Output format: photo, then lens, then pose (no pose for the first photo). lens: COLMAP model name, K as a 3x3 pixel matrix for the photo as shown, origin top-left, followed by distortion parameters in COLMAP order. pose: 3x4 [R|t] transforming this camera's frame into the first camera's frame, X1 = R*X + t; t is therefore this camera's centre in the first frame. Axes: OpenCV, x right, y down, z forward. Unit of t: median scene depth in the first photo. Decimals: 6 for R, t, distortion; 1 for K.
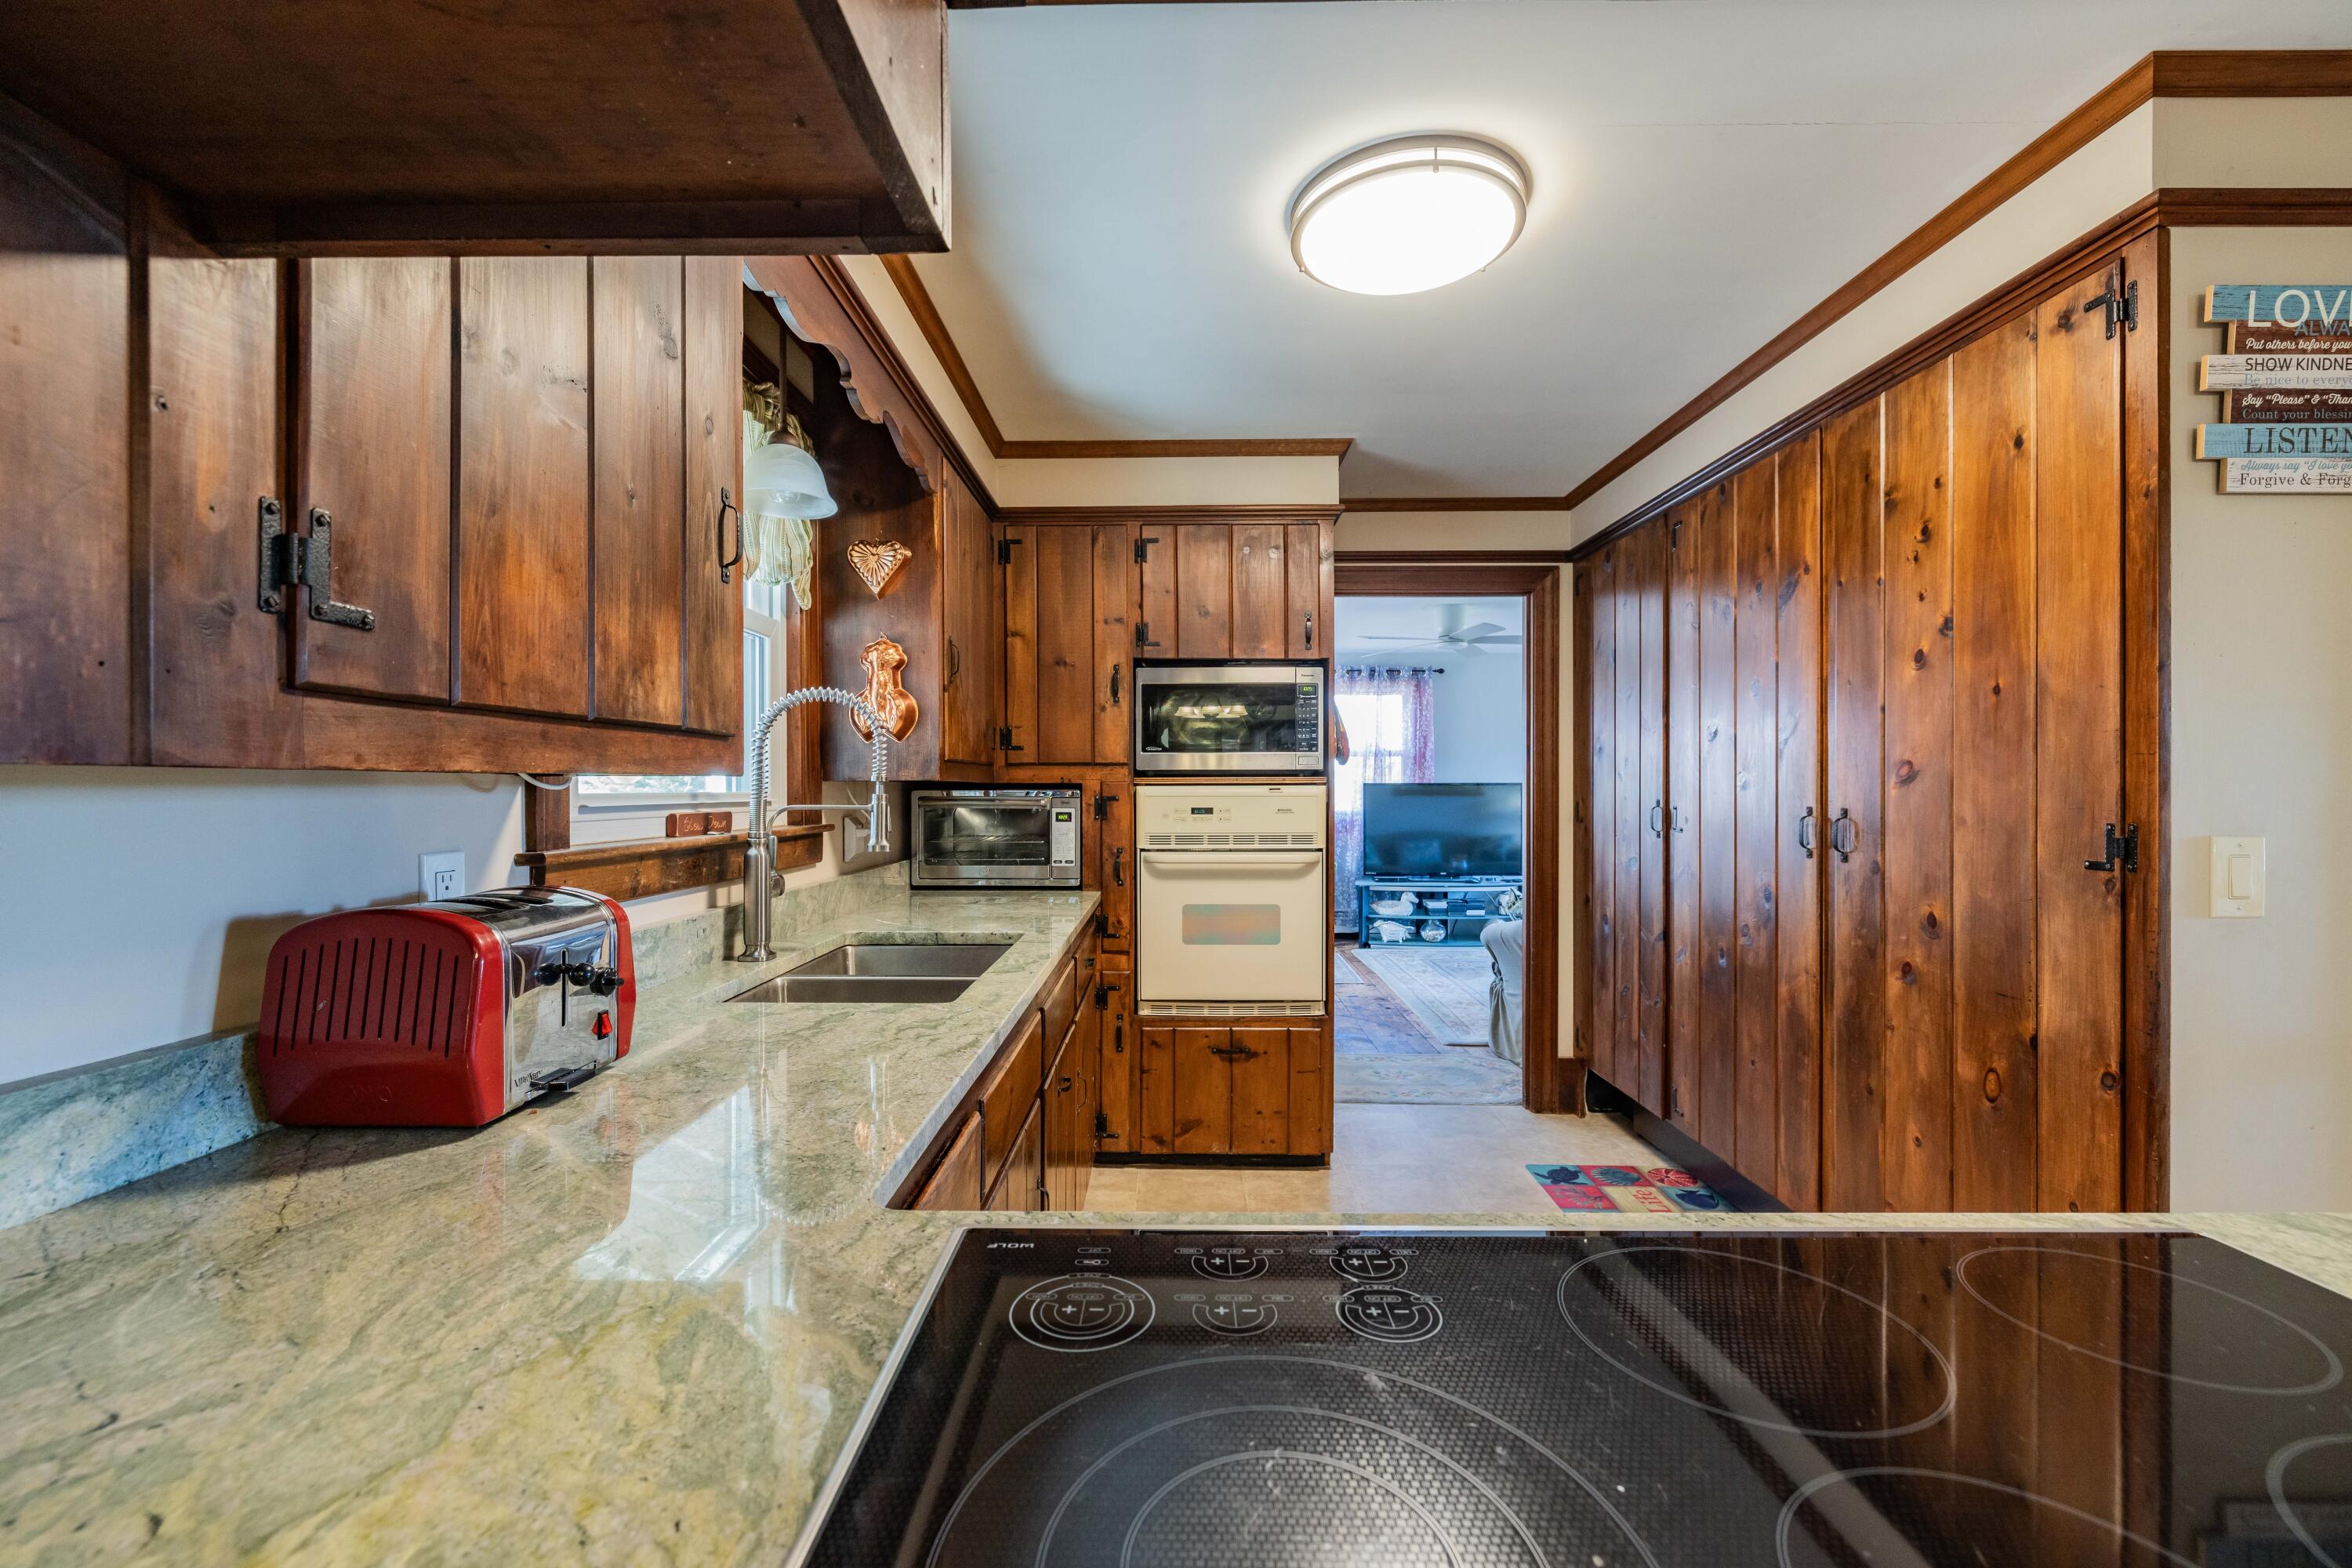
lens RADIAL K [[980.0, 0, 1172.9], [0, 980.0, 783.2], [0, 0, 1]] dist [0.001246, -0.000443]
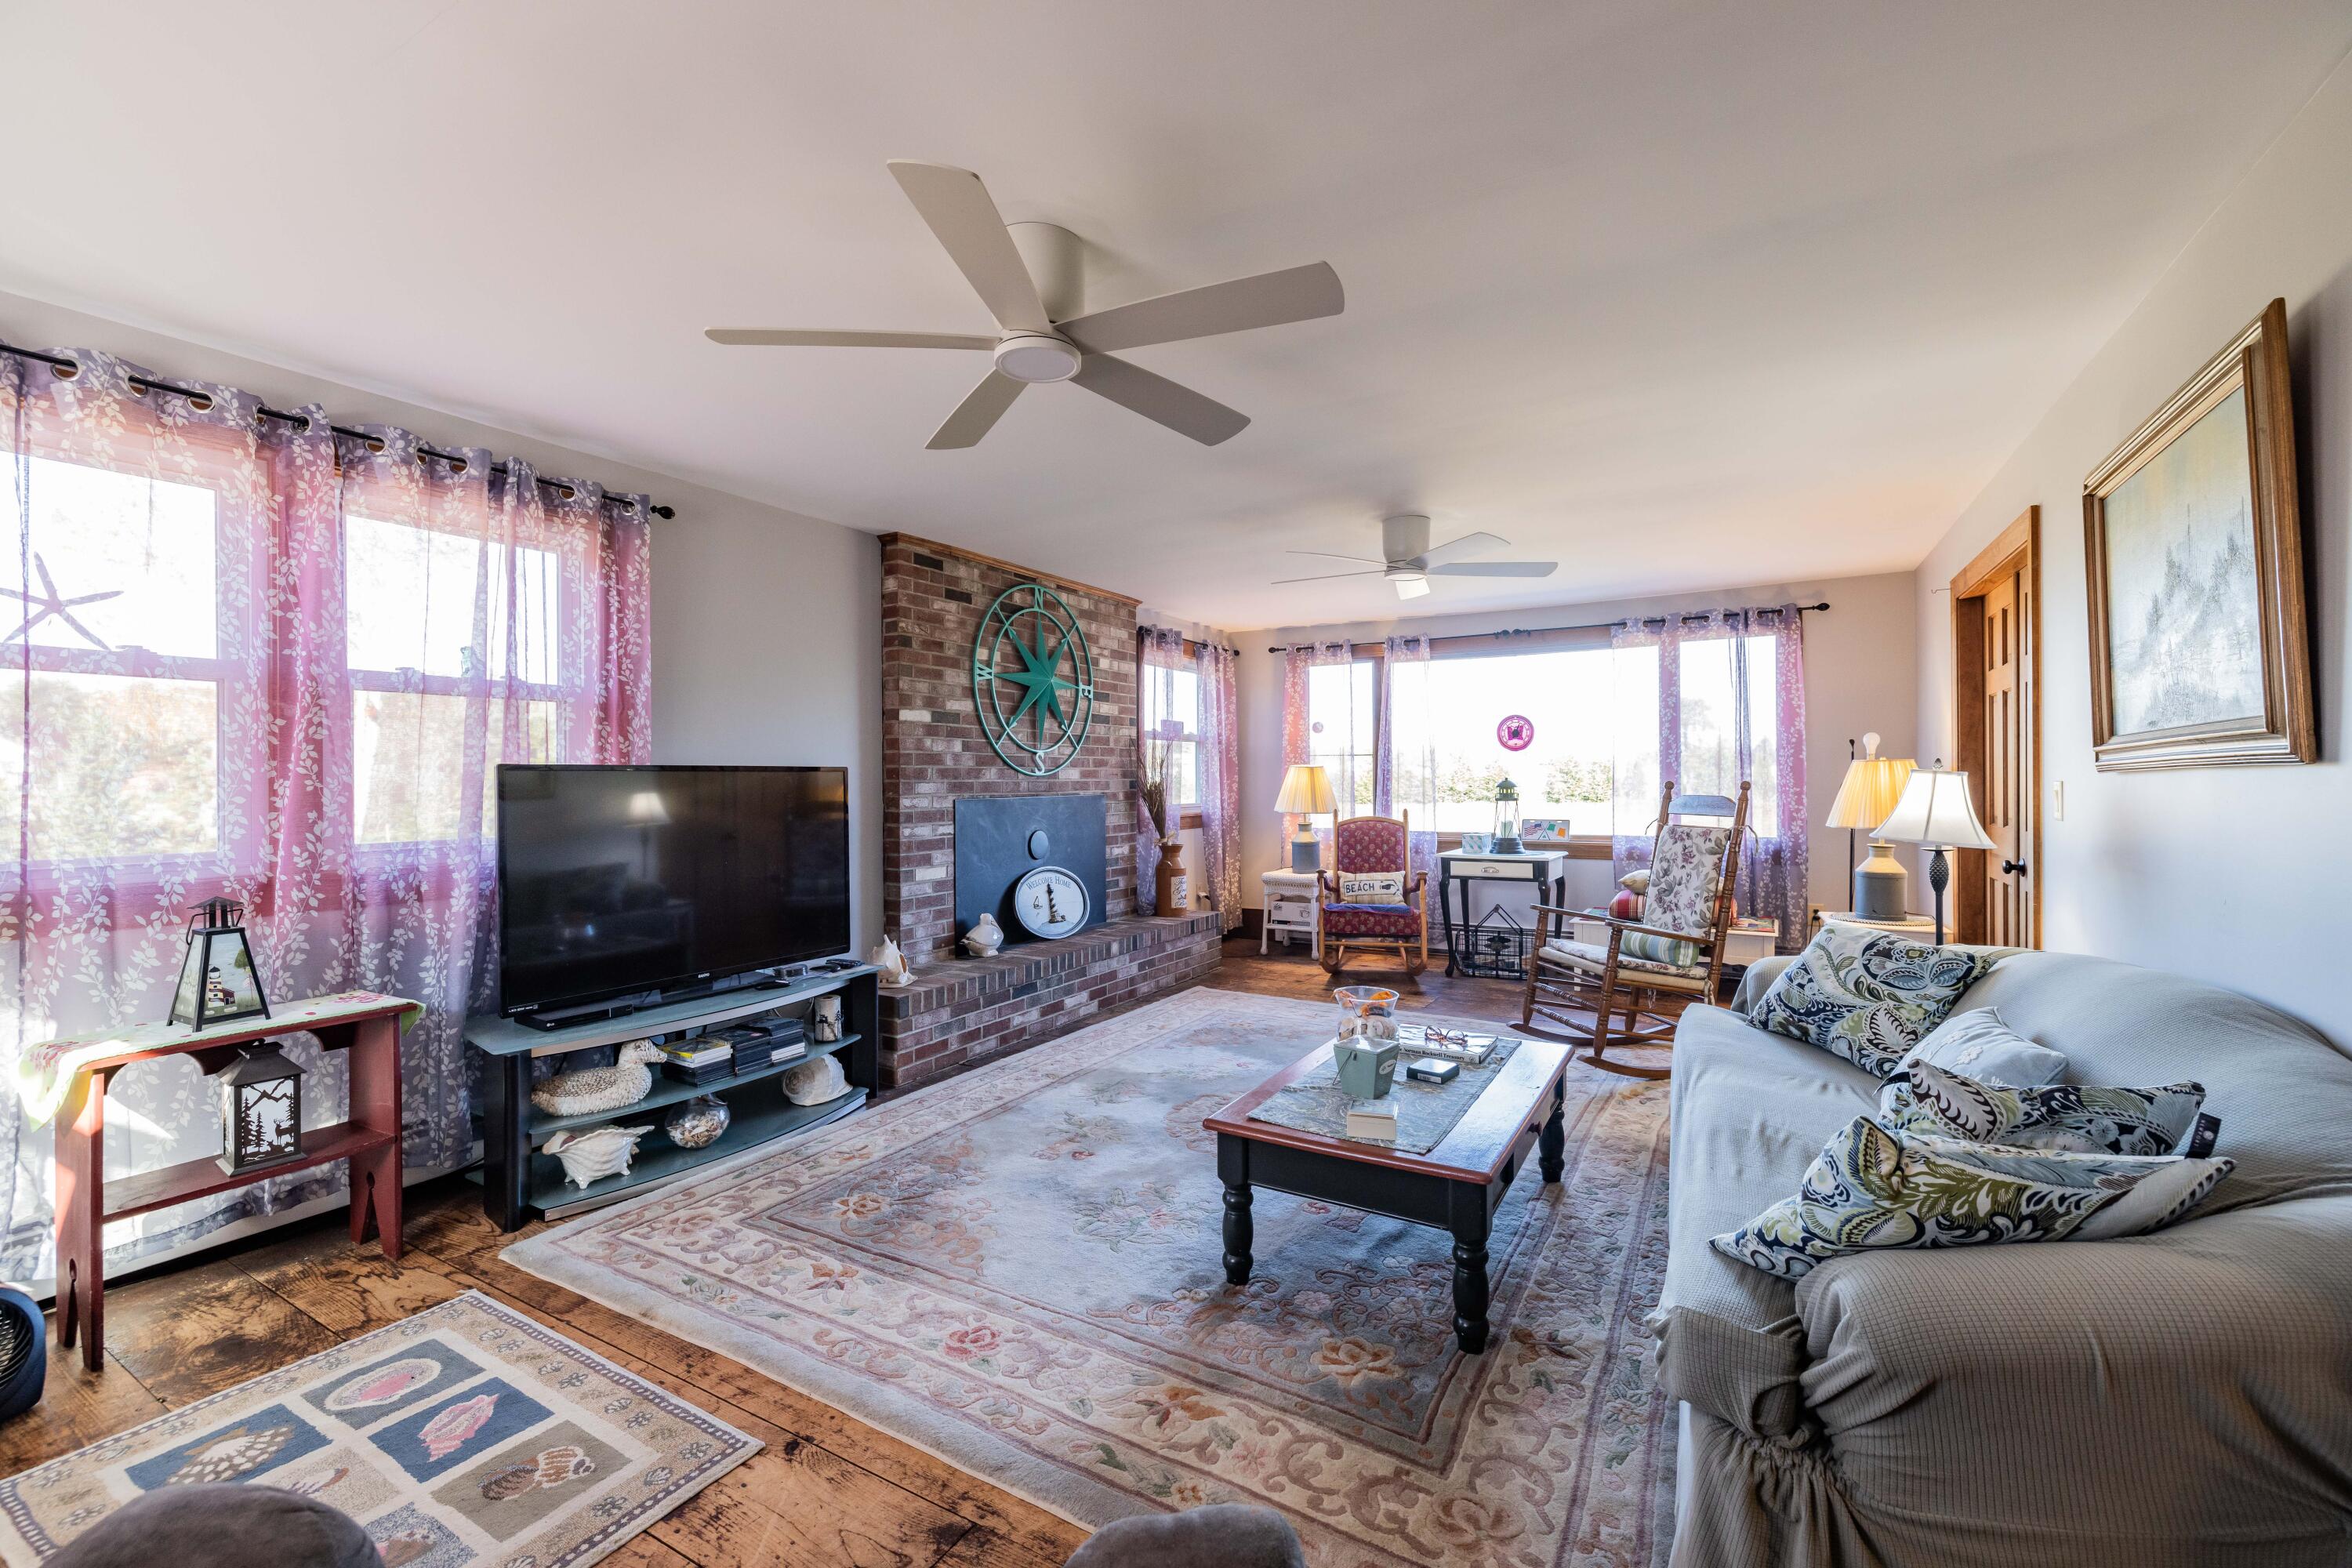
lens RADIAL K [[980.0, 0, 1161.9], [0, 980.0, 780.9], [0, 0, 1]] dist [0.001246, -0.000443]
pose [[0.502575, -0.003924, 0.864525, 0.004676], [0.008348, 0.999965, -0.000314, 0.007955], [-0.864493, 0.007374, 0.502590, 0.615909]]
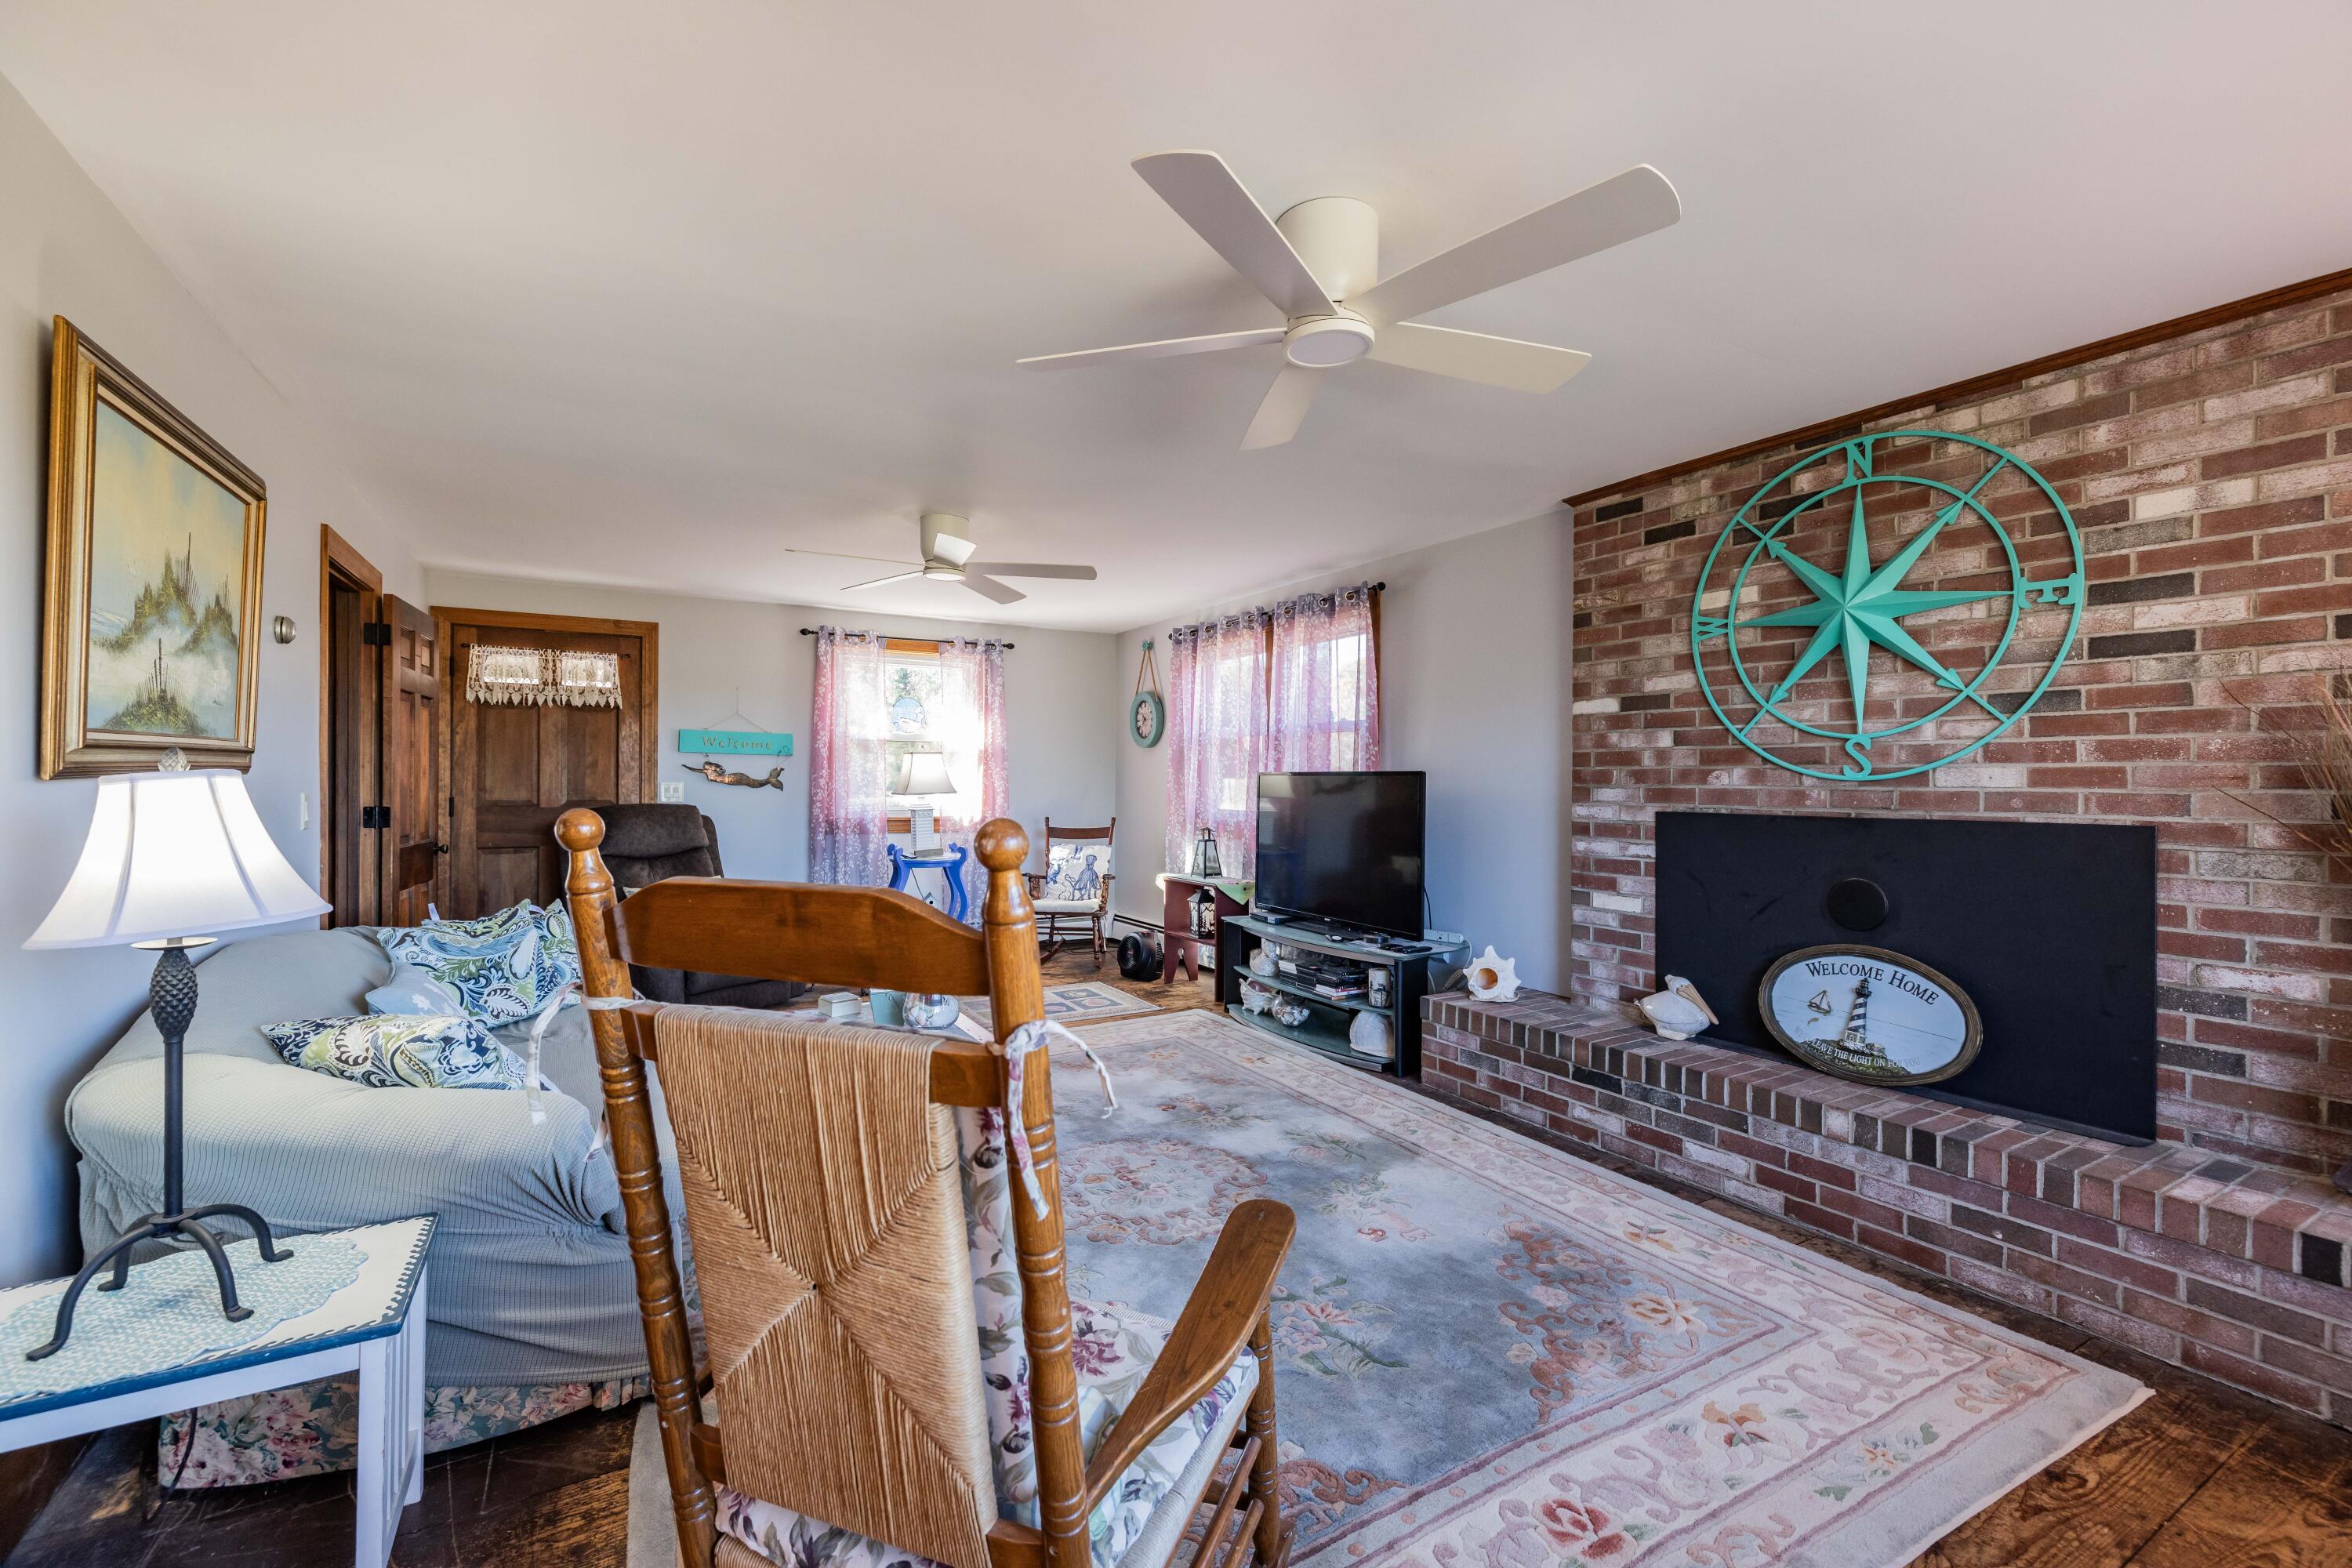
lens RADIAL K [[980.0, 0, 1167.1], [0, 980.0, 781.1], [0, 0, 1]] dist [0.001246, -0.000443]
pose [[0.506584, 0.004447, -0.862179, 0.762575], [-0.008301, 0.999966, 0.000281, 0.005958], [0.862150, 0.007014, 0.506604, 0.610652]]
